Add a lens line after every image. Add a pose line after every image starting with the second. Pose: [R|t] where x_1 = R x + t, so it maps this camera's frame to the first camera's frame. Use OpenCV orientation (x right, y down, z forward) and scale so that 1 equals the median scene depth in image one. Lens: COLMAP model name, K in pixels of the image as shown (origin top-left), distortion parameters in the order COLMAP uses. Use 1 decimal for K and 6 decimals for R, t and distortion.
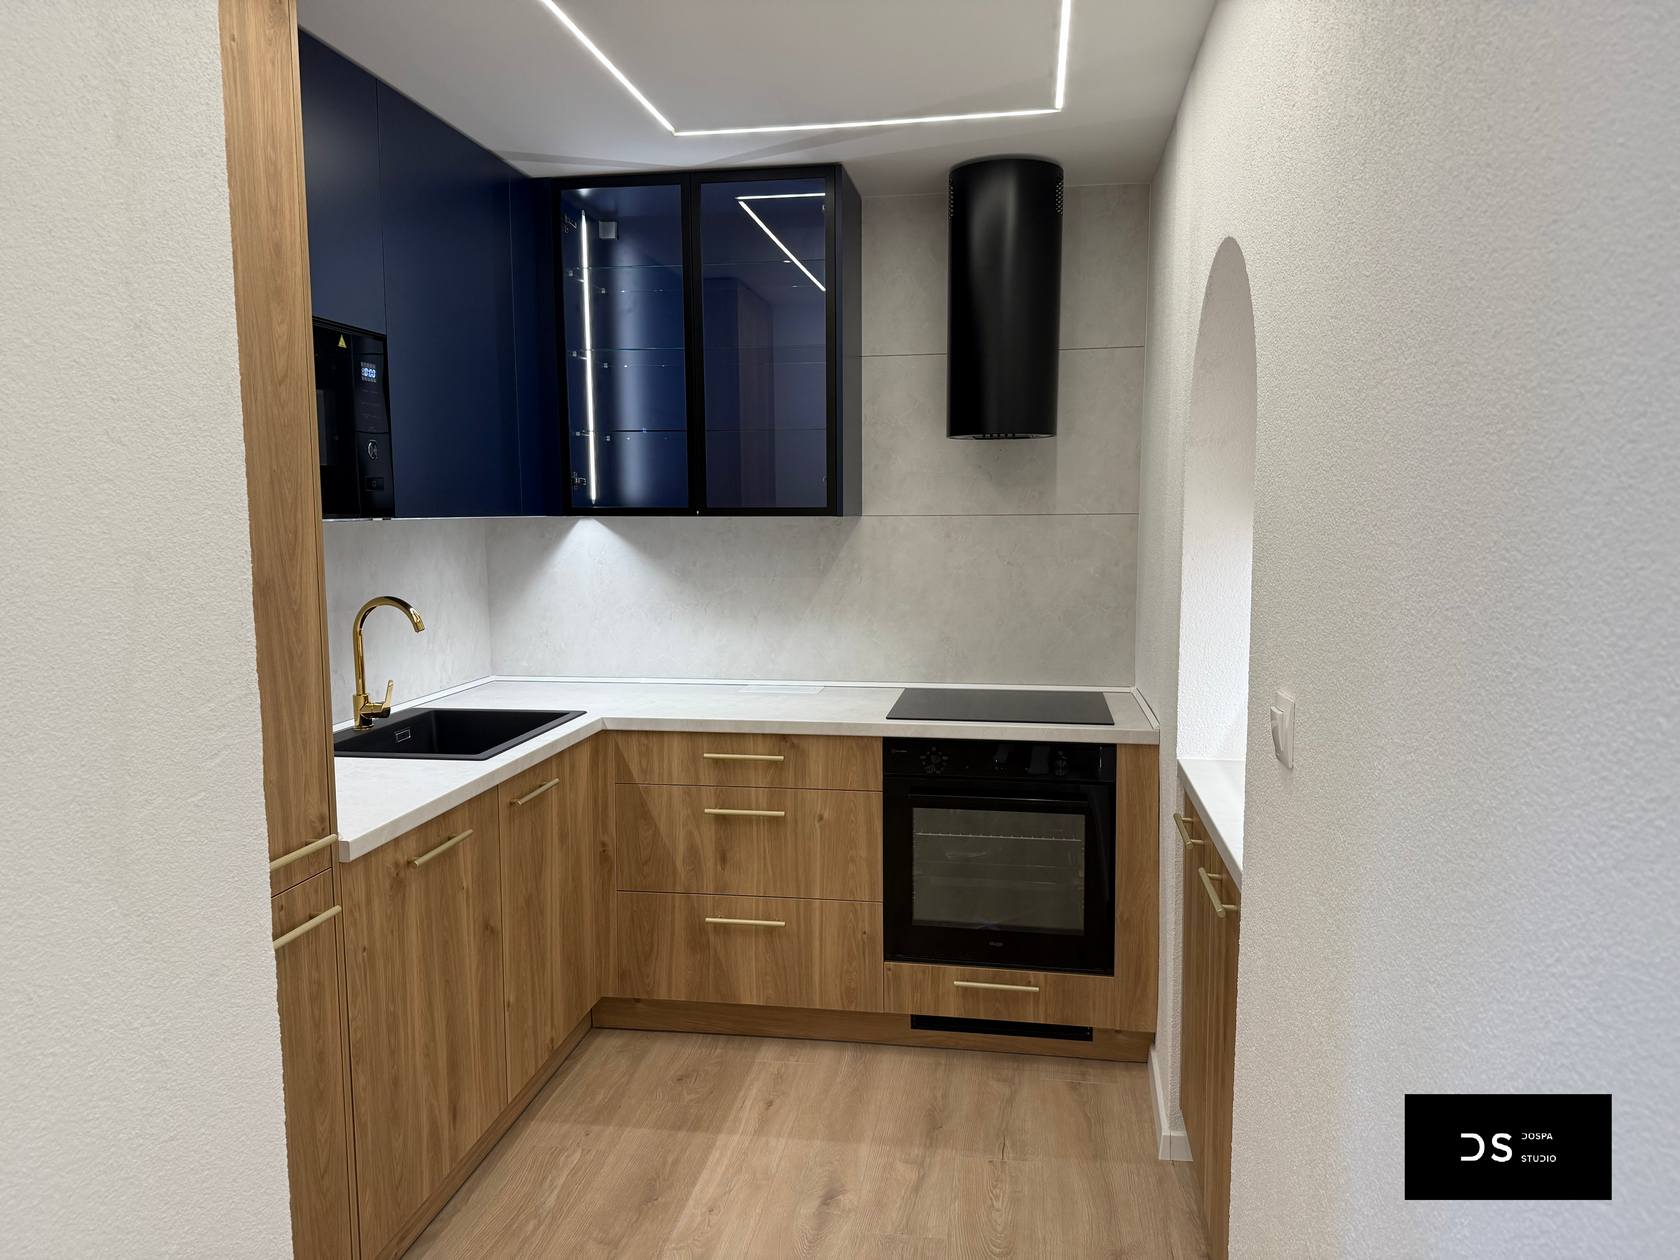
lens RADIAL K [[1180.4, 0, 831.3], [0, 1180.4, 634.9], [0, 0, 1]] dist [0.070667, -0.057253]
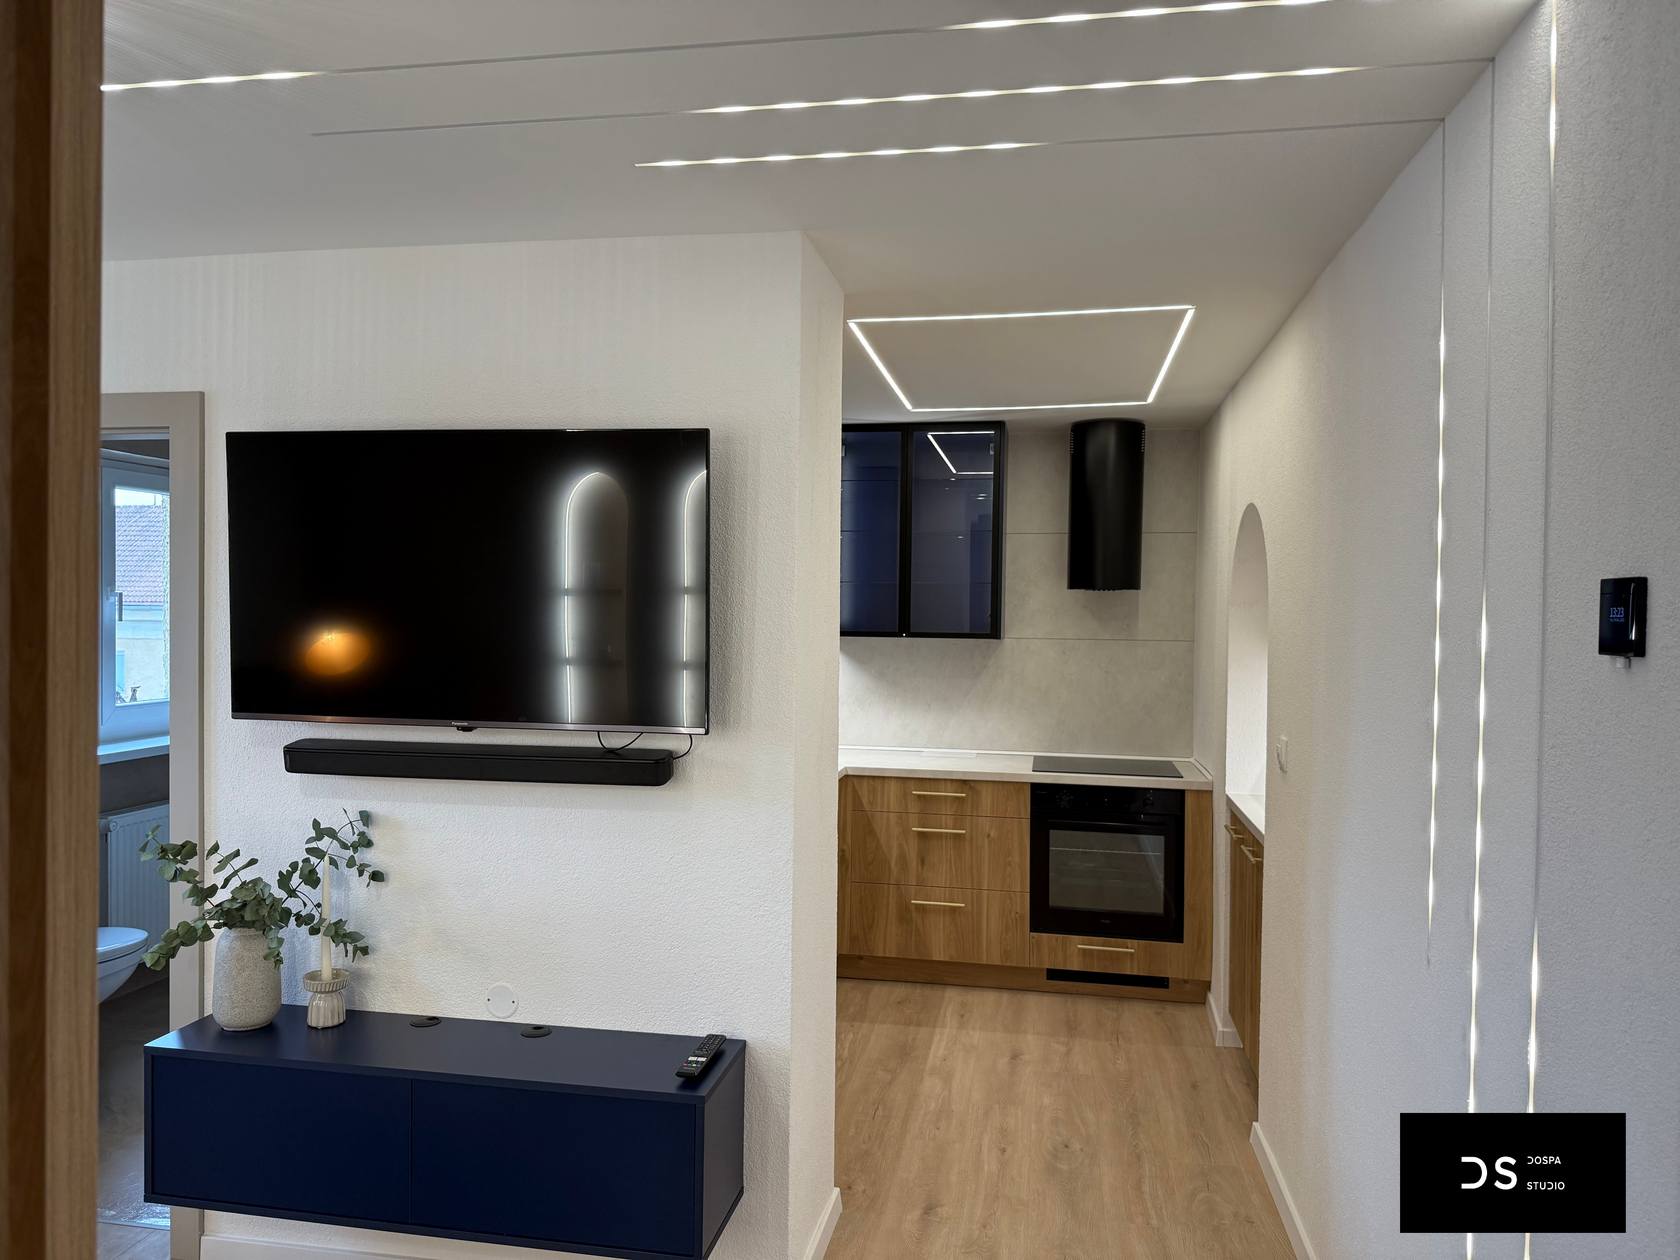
lens RADIAL K [[1187.1, 0, 840.0], [0, 1187.1, 630.0], [0, 0, 1]] dist [0.128412, -0.186335]
pose [[0.999694, 0.022161, -0.010962, -0.192293], [-0.023061, 0.995652, -0.090249, 0.033702], [0.008914, 0.090474, 0.995859, -0.573097]]
